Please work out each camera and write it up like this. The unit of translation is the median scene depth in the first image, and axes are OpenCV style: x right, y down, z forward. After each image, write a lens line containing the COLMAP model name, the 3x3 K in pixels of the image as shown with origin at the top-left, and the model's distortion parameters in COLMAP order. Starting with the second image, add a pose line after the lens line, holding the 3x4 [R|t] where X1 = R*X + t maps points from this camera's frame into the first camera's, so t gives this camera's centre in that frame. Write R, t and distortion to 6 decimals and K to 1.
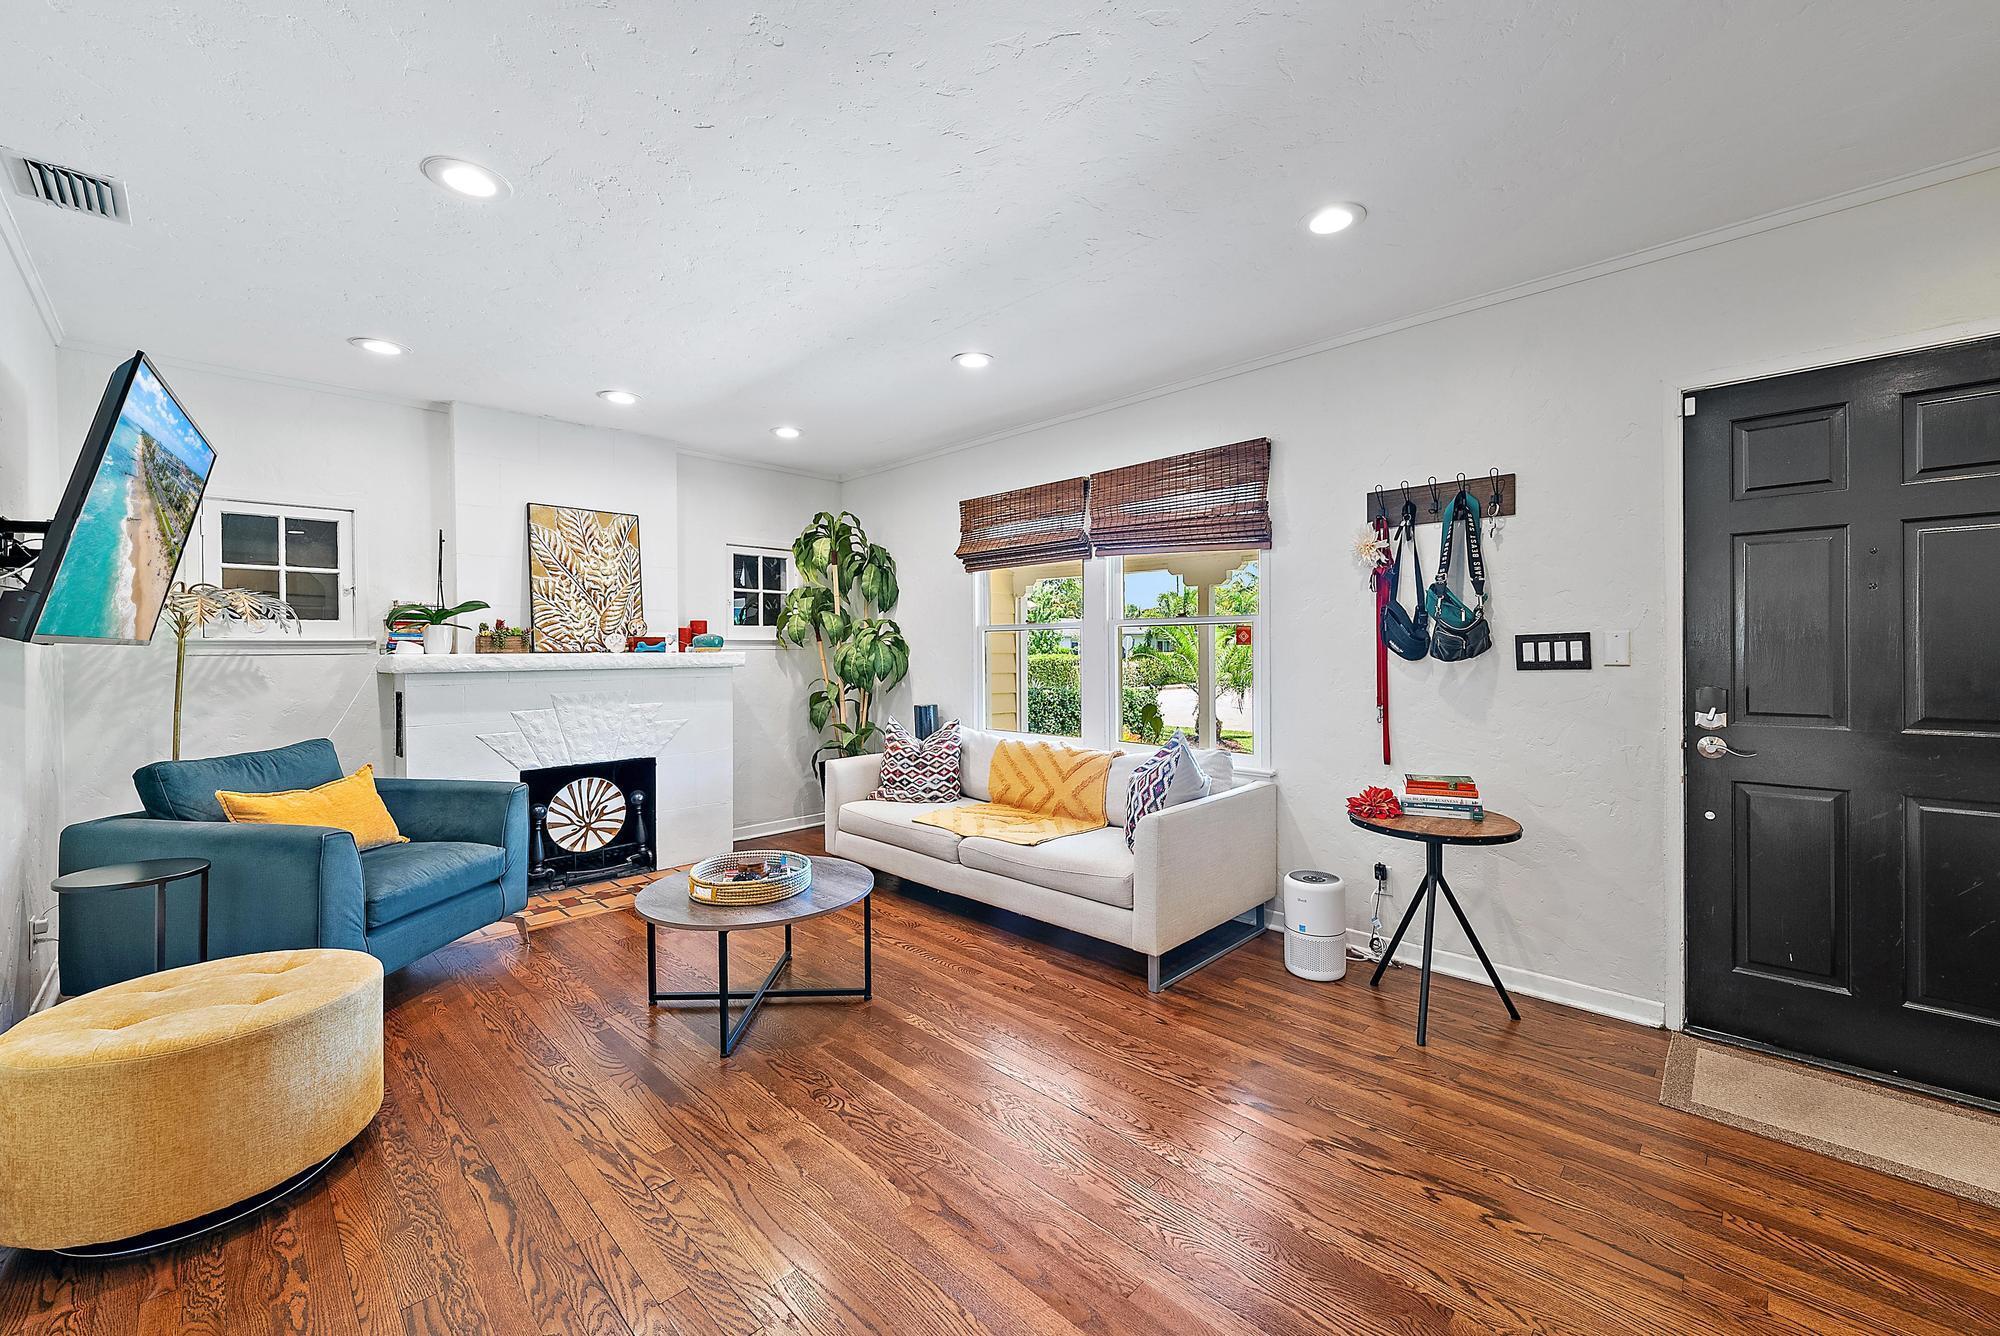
lens RADIAL K [[785.6, 0, 1008.1], [0, 785.6, 649.4], [0, 0, 1]] dist [0.002896, 0.000128]
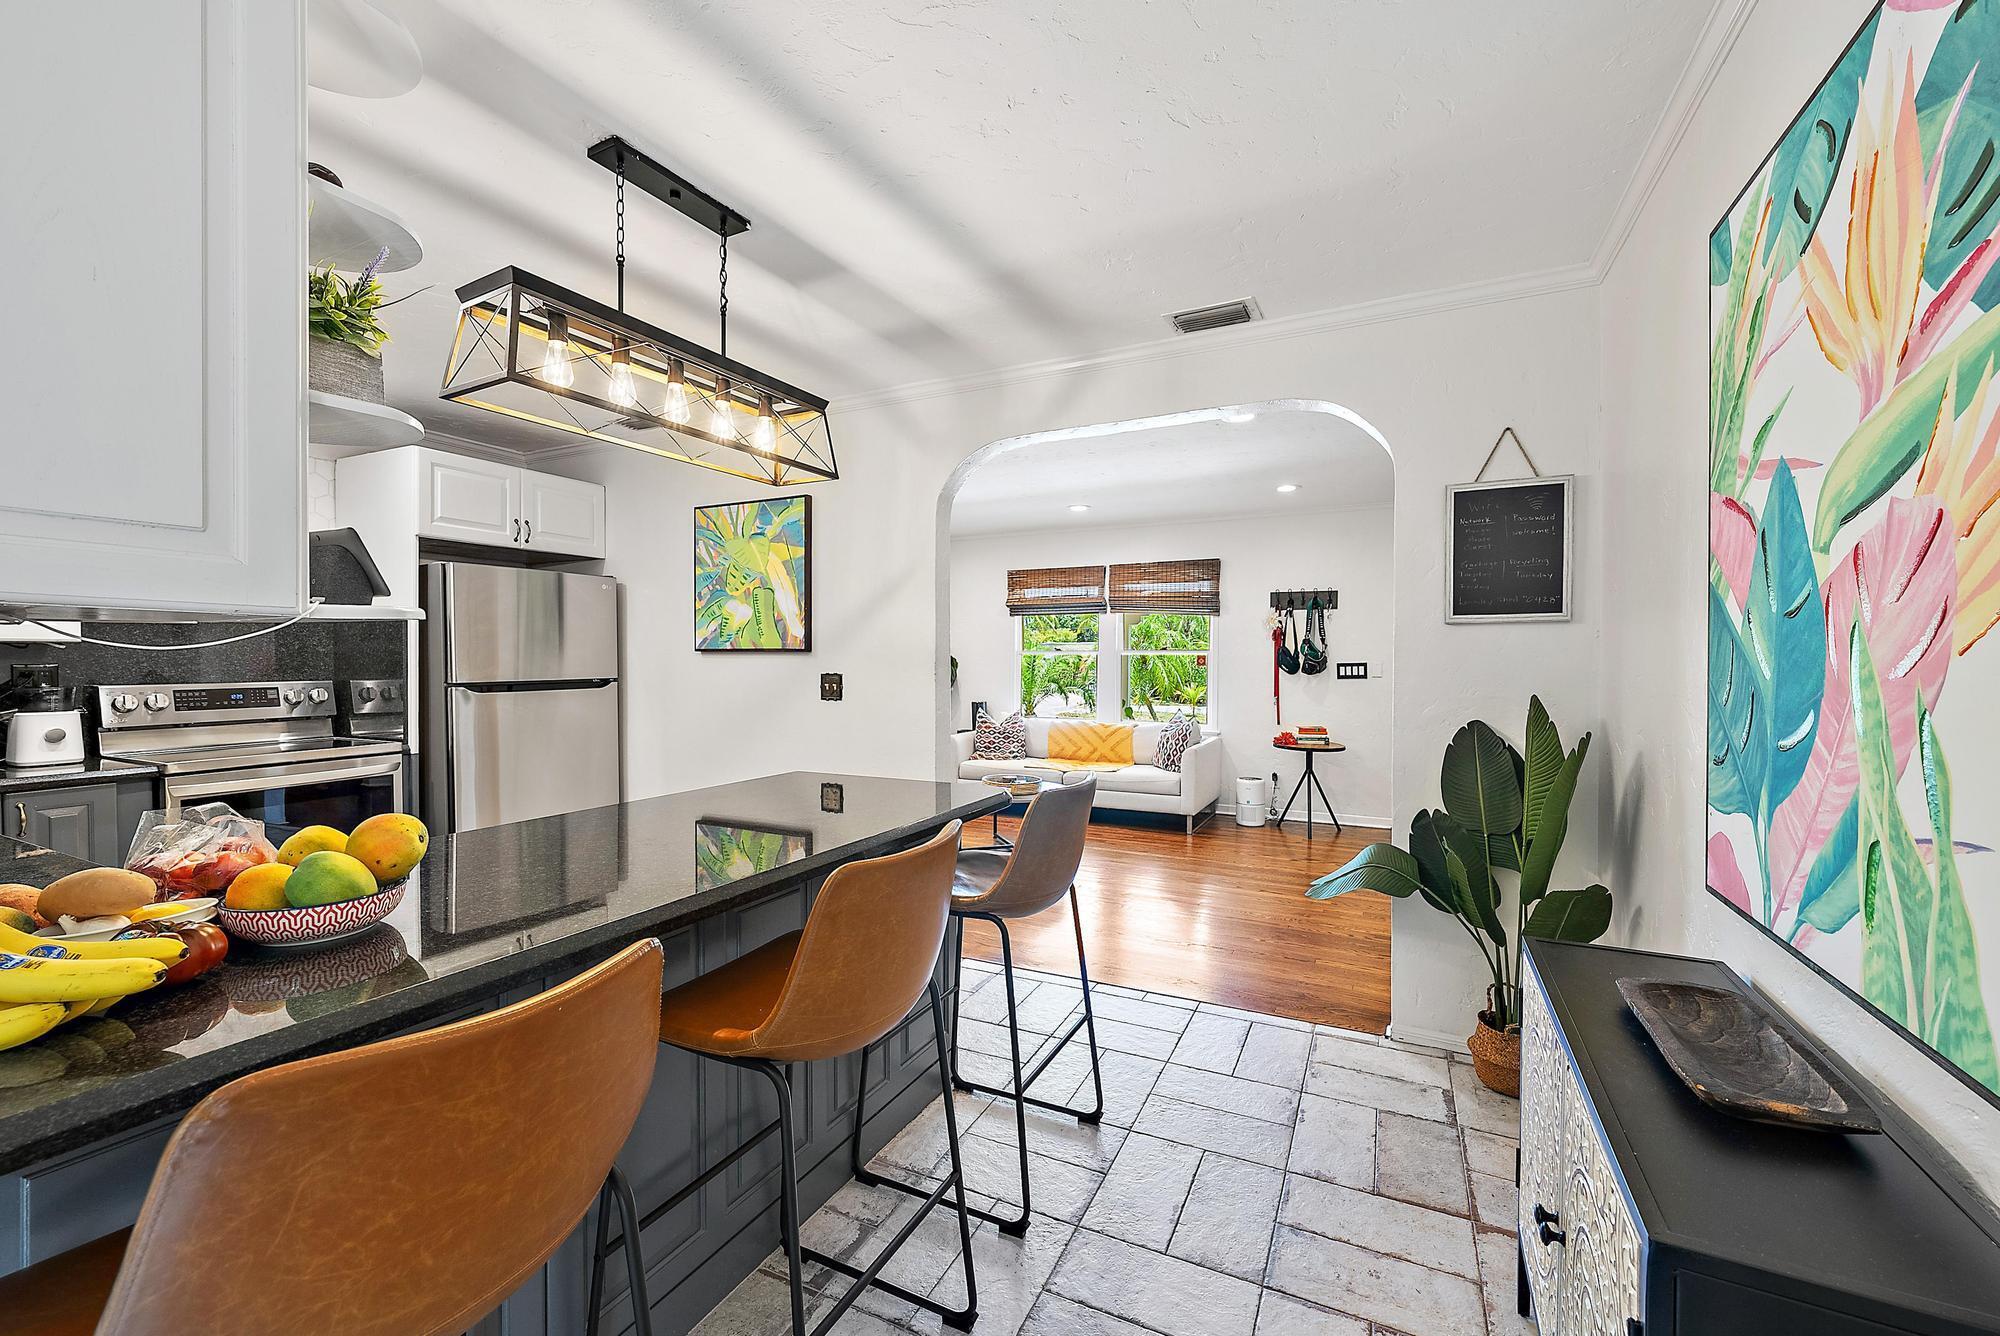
lens RADIAL K [[785.6, 0, 1002.1], [0, 785.6, 668.5], [0, 0, 1]] dist [0.002896, 0.000128]
pose [[0.954671, 0.008893, 0.297530, -0.847892], [-0.010511, 0.999937, 0.003839, -0.001987], [-0.297477, -0.006792, 0.954705, -0.771824]]
